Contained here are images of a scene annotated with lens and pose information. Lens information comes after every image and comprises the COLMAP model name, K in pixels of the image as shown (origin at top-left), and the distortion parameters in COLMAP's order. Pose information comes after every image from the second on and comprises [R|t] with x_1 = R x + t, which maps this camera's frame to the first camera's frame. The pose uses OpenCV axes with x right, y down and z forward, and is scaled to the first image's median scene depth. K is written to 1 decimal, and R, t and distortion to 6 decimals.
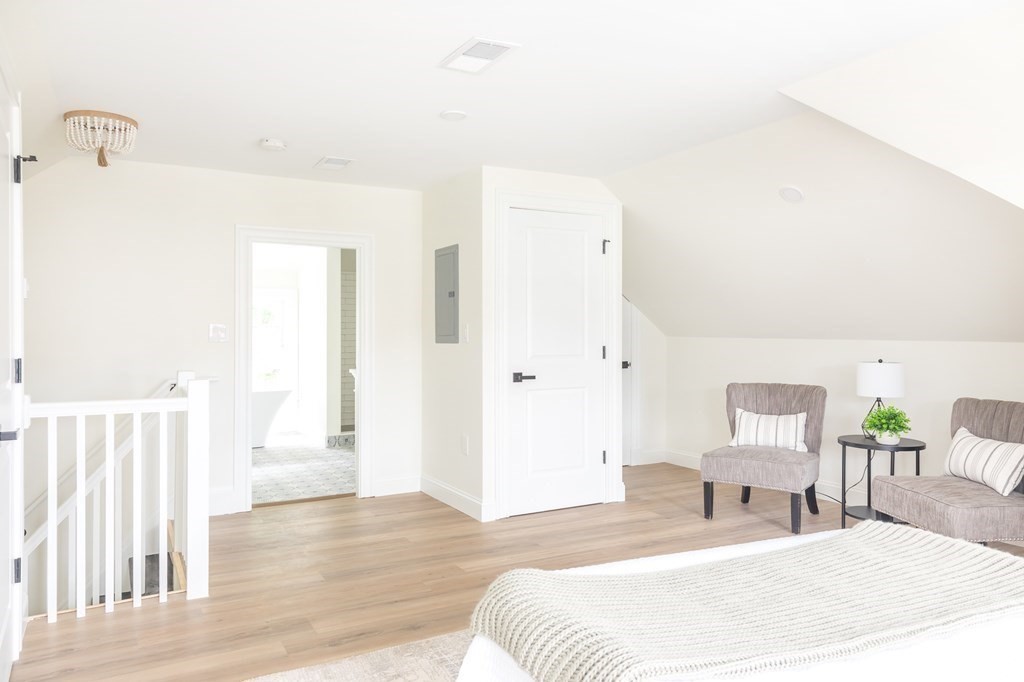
lens RADIAL K [[695.5, 0, 516.0], [0, 695.5, 341.9], [0, 0, 1]] dist [0.007403, 0.001057]
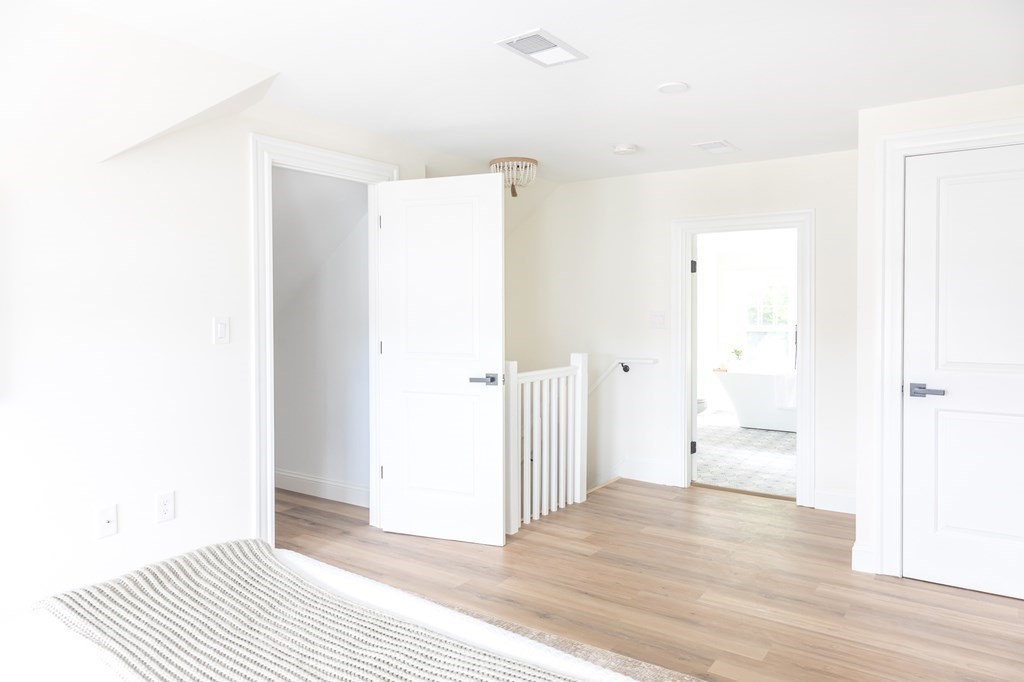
lens RADIAL K [[695.5, 0, 516.0], [0, 695.5, 341.9], [0, 0, 1]] dist [0.007403, 0.001057]
pose [[0.441469, 0.043072, -0.896242, 0.524504], [-0.005148, 0.998952, 0.045472, -0.033413], [0.897262, -0.015461, 0.441228, 0.351577]]
